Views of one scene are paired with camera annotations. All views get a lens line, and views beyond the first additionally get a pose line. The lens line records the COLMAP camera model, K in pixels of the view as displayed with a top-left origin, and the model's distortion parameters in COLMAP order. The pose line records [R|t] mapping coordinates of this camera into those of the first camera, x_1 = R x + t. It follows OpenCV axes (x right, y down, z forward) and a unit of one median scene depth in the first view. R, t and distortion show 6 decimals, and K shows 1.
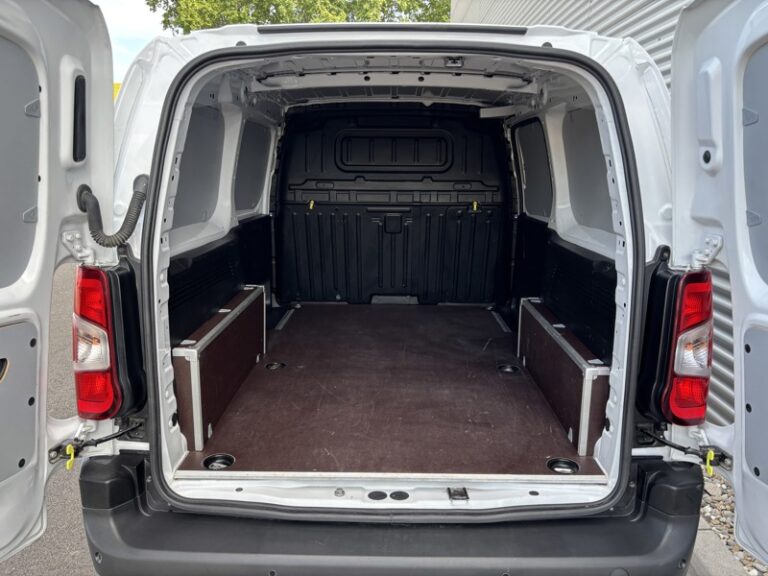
lens RADIAL K [[575.1, 0, 384.0], [0, 575.1, 288.0], [0, 0, 1]] dist [0.001100, -0.002320]
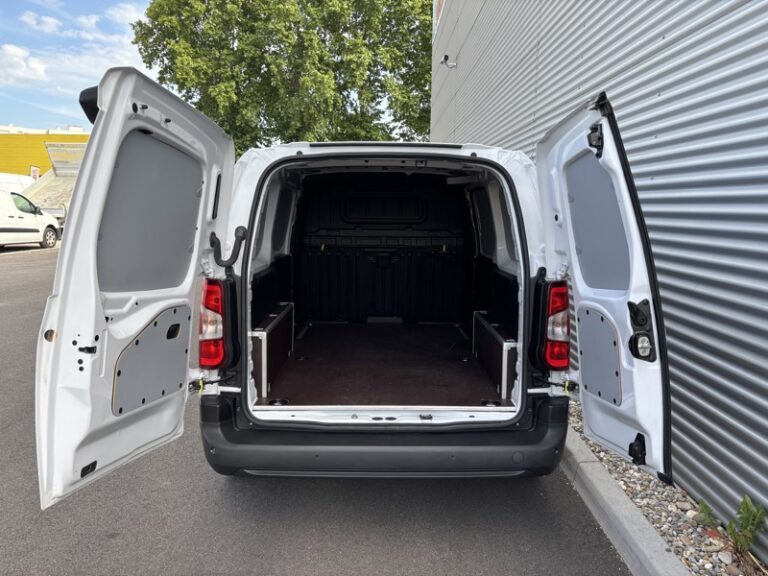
lens RADIAL K [[575.1, 0, 384.0], [0, 575.1, 288.0], [0, 0, 1]] dist [0.001100, -0.002320]
pose [[0.999687, -0.000606, 0.025024, -0.033088], [0.002661, 0.996616, -0.082155, 0.121336], [-0.024889, 0.082196, 0.996305, -0.664638]]
